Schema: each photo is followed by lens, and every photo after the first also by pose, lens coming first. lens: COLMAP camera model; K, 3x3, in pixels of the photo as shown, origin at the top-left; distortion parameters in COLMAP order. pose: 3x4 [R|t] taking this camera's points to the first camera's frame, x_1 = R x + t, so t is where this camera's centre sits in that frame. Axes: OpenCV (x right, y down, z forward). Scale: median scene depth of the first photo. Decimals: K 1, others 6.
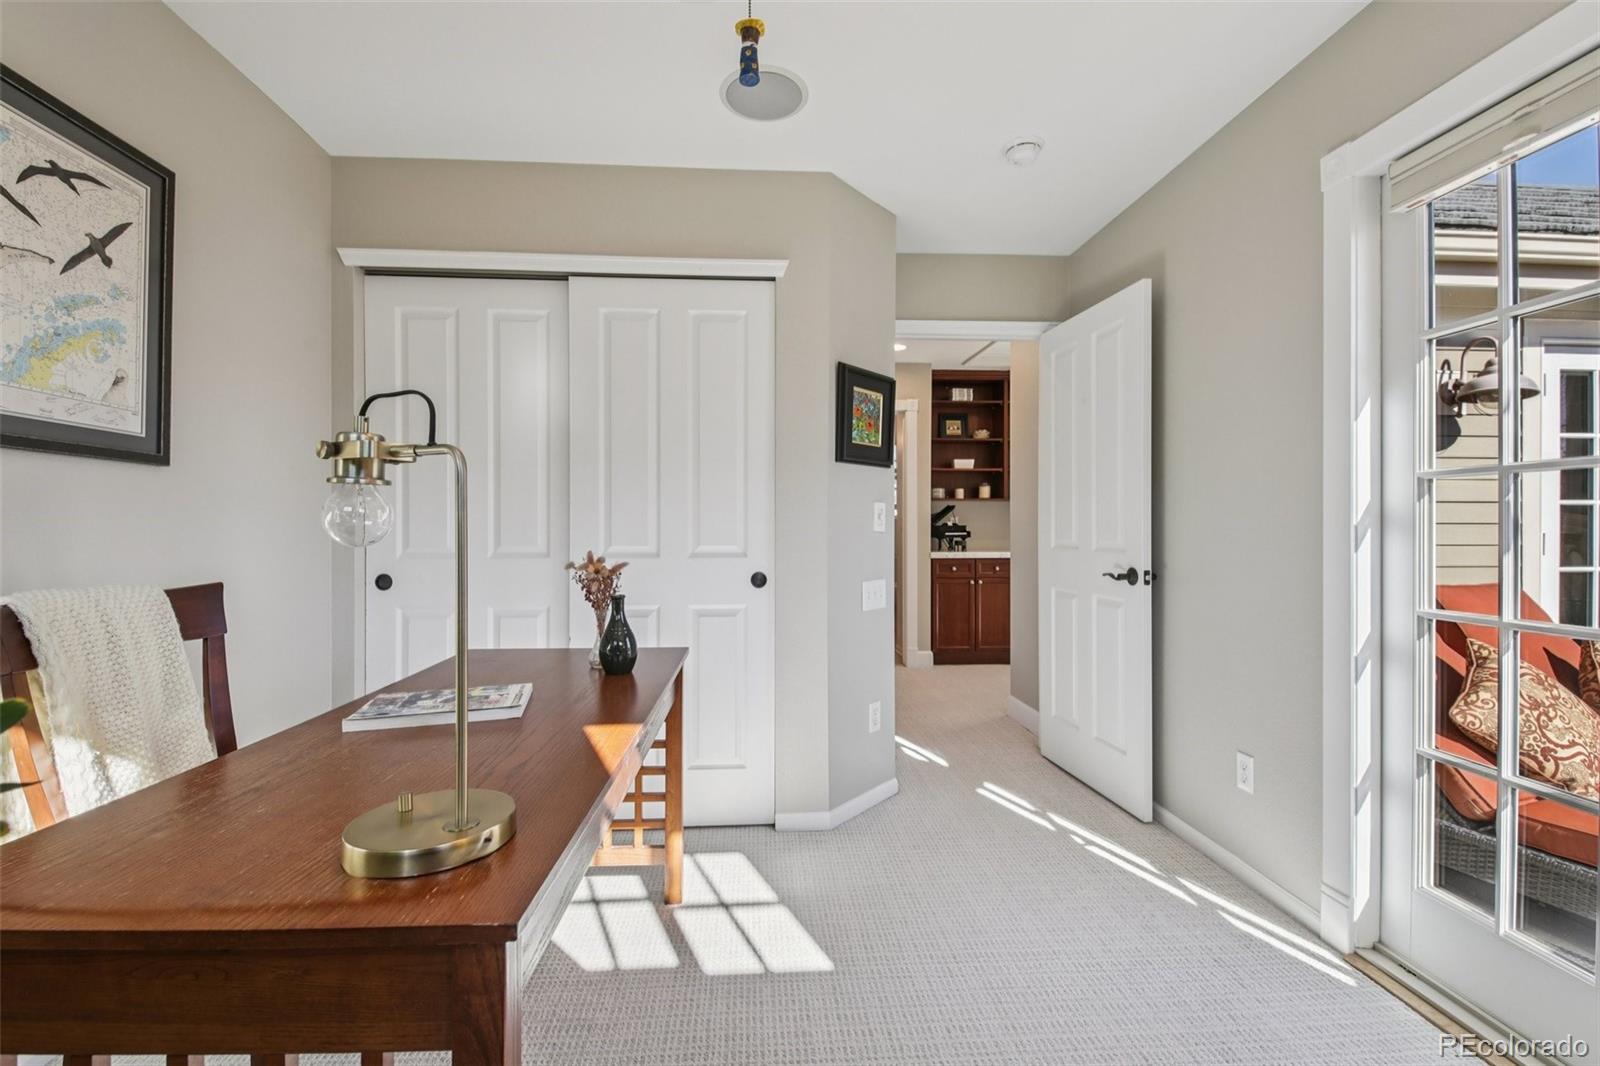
lens RADIAL K [[697.1, 0, 799.4], [0, 697.1, 522.6], [0, 0, 1]] dist [0.013003, -0.005881]
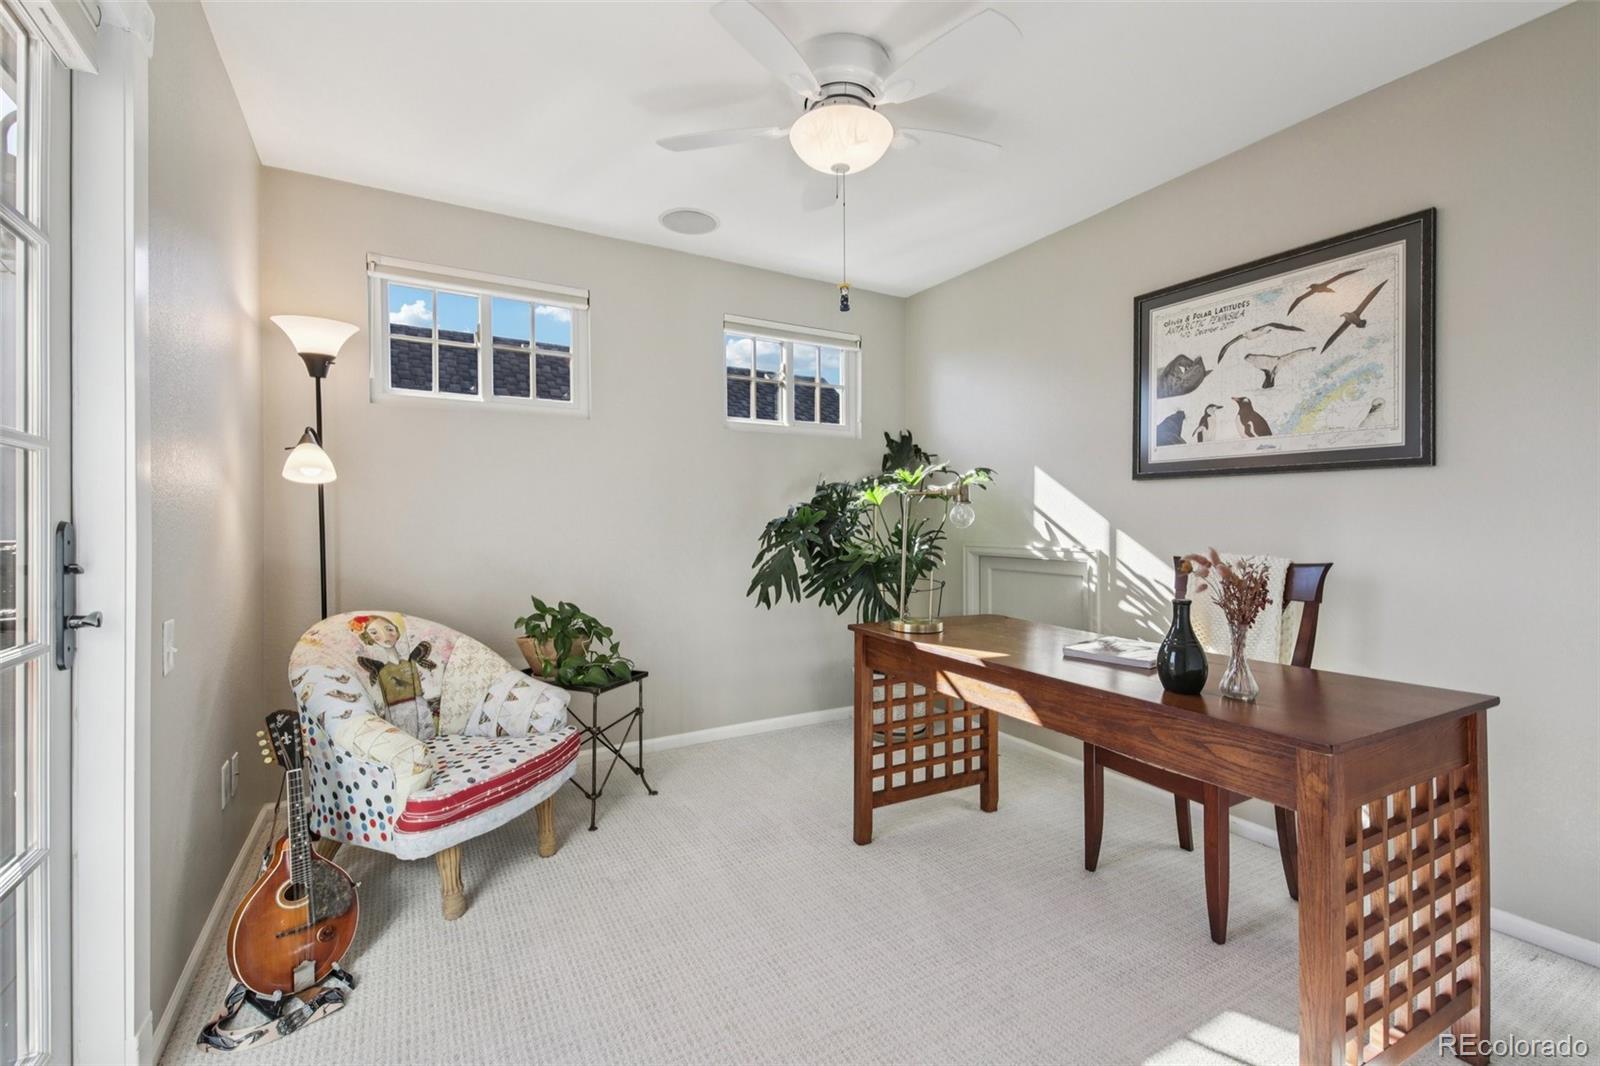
lens RADIAL K [[697.1, 0, 798.7], [0, 697.1, 529.4], [0, 0, 1]] dist [0.013003, -0.005881]
pose [[-0.901478, 0.000606, -0.432825, 0.596301], [-0.002148, 0.999980, 0.005874, 0.020546], [0.432821, 0.006225, -0.901459, 1.783581]]
